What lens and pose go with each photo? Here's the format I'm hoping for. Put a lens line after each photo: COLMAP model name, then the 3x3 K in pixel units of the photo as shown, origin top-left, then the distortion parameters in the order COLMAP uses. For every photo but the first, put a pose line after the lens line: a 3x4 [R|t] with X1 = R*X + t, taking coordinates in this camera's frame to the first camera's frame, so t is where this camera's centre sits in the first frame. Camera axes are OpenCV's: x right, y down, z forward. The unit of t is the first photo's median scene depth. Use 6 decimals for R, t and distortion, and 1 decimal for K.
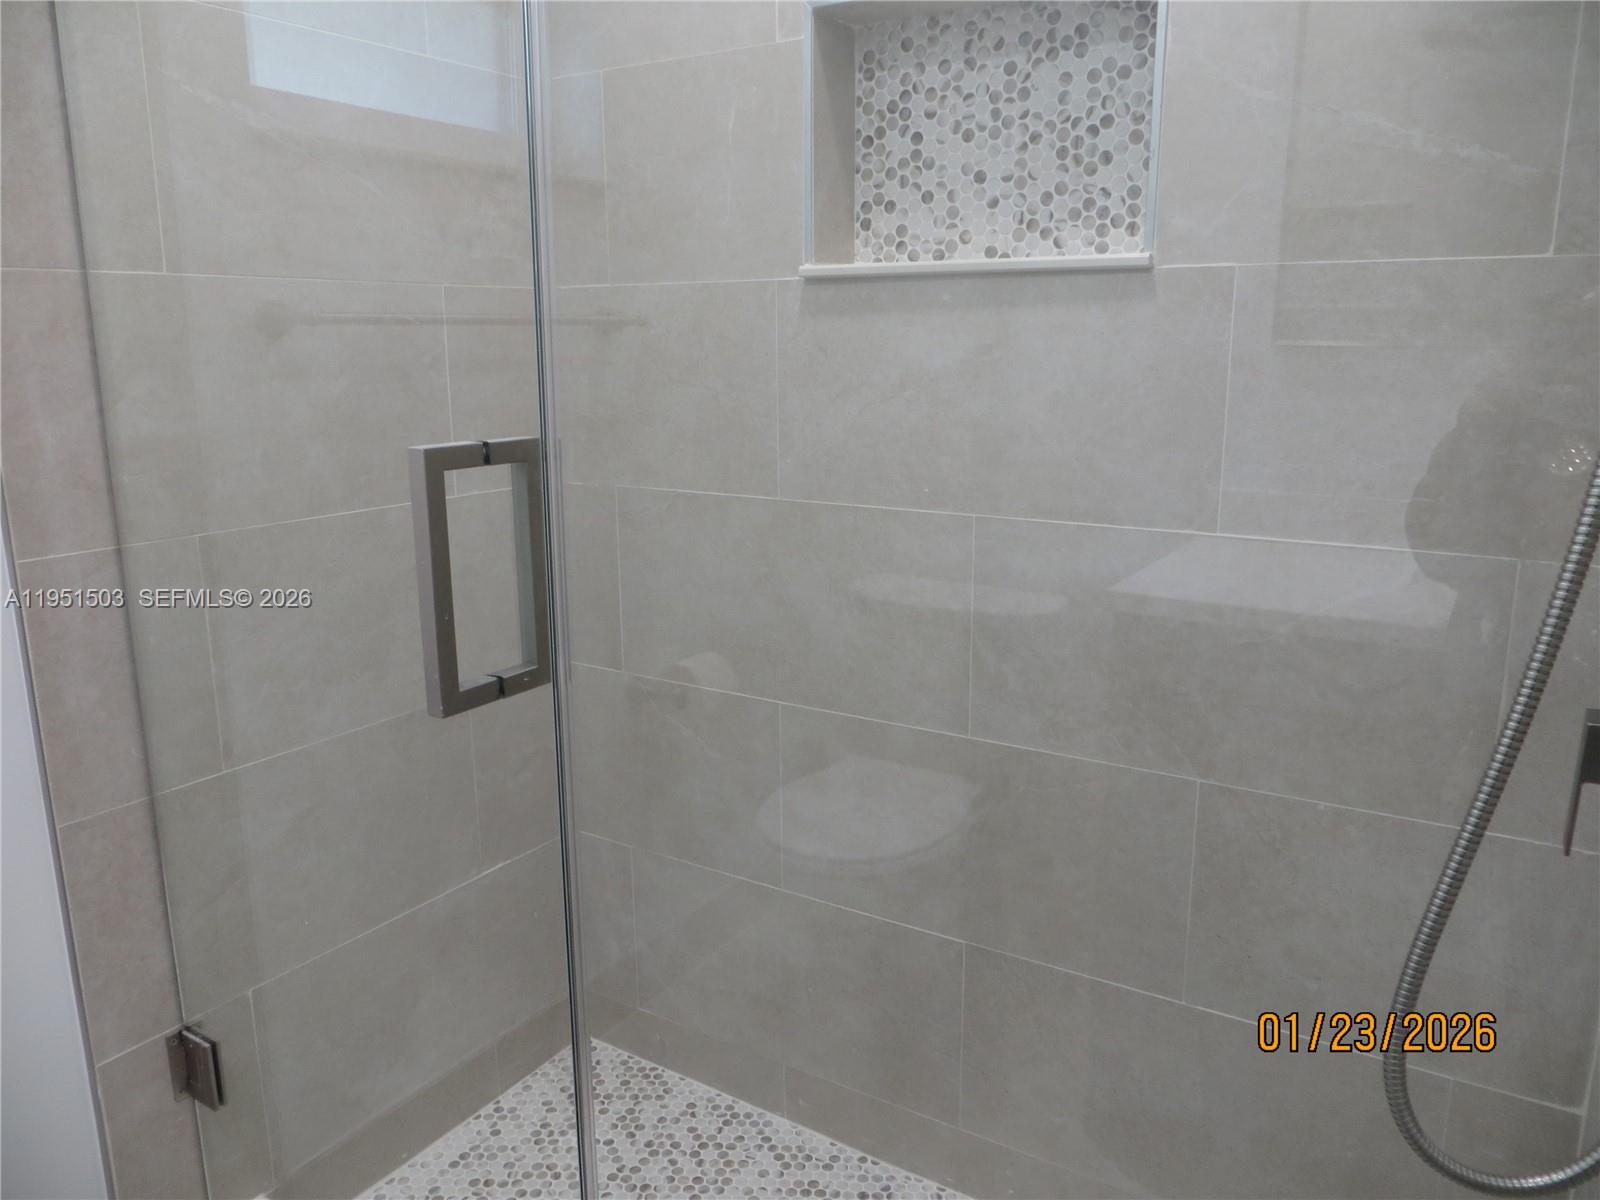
lens RADIAL K [[1194.6, 0, 798.2], [0, 1194.6, 595.6], [0, 0, 1]] dist [-0.012176, -0.001795]
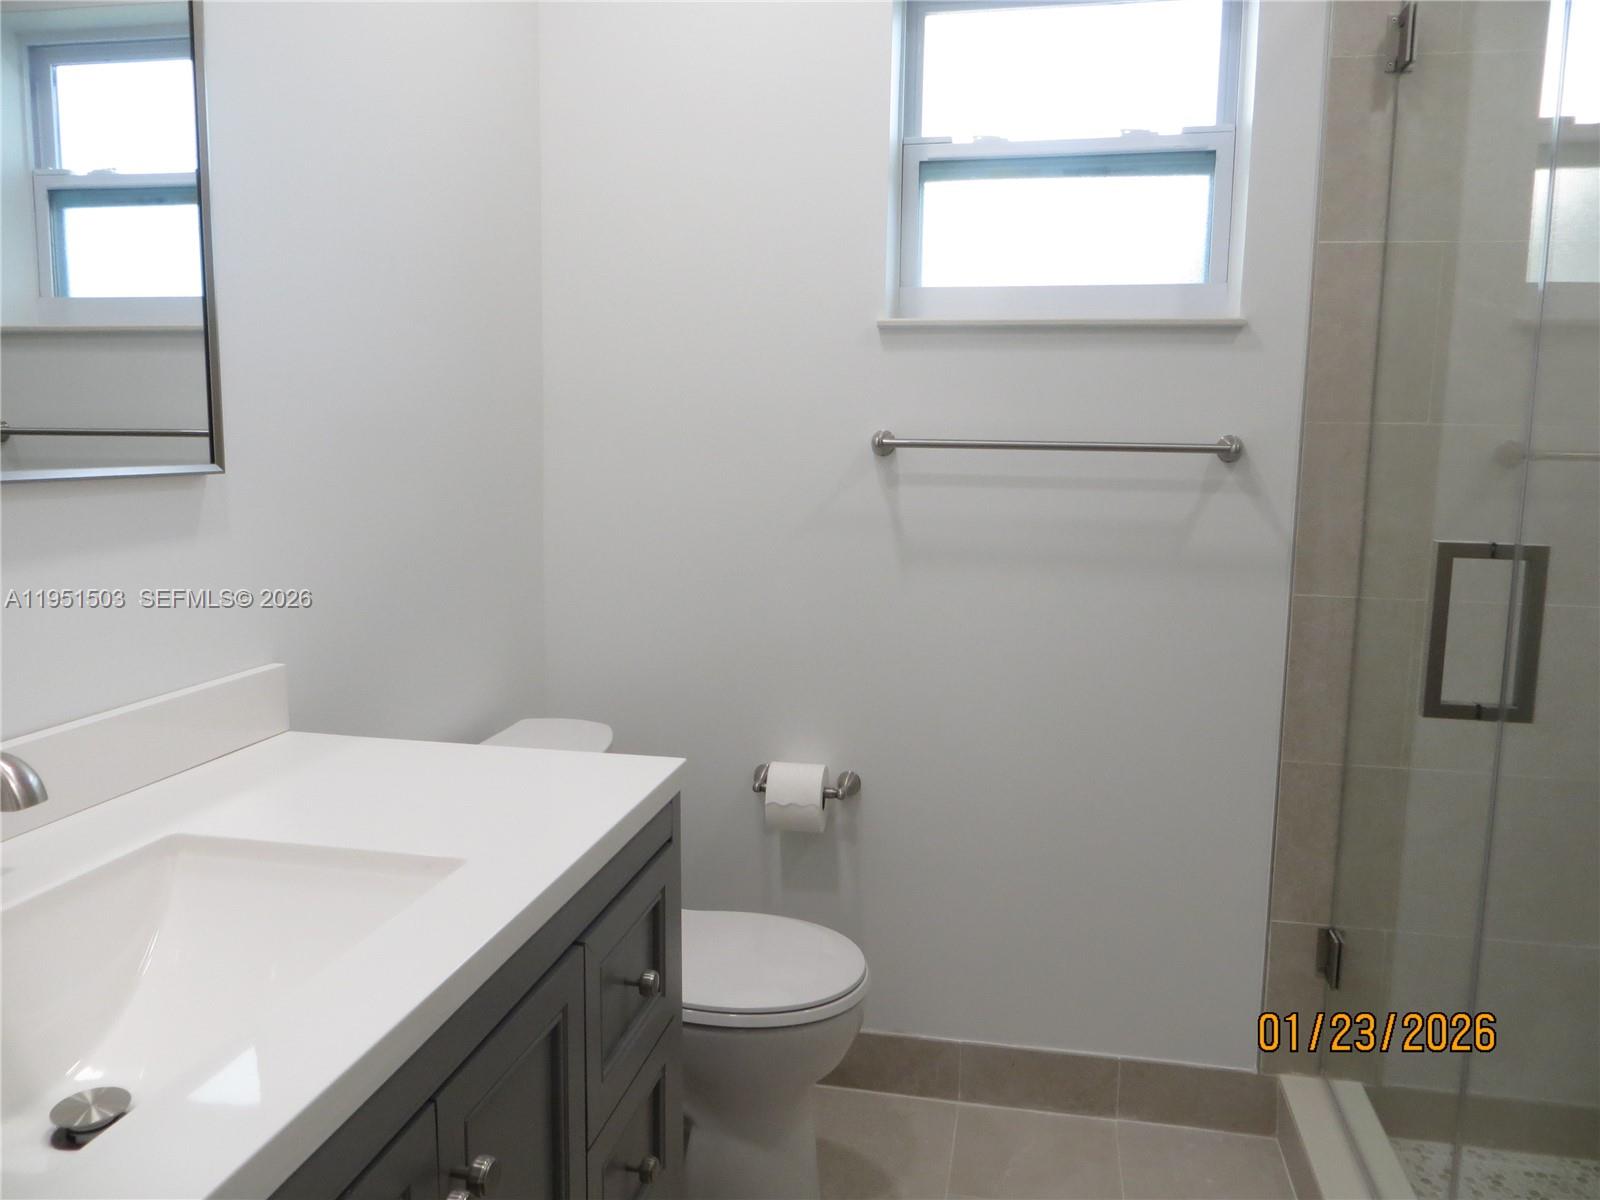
lens RADIAL K [[1194.6, 0, 801.4], [0, 1194.6, 600.0], [0, 0, 1]] dist [-0.012176, -0.001795]
pose [[0.366085, 0.136751, -0.920479, 0.585694], [-0.220454, 0.973731, 0.056985, 0.033820], [0.904092, 0.182062, 0.386615, -0.250052]]
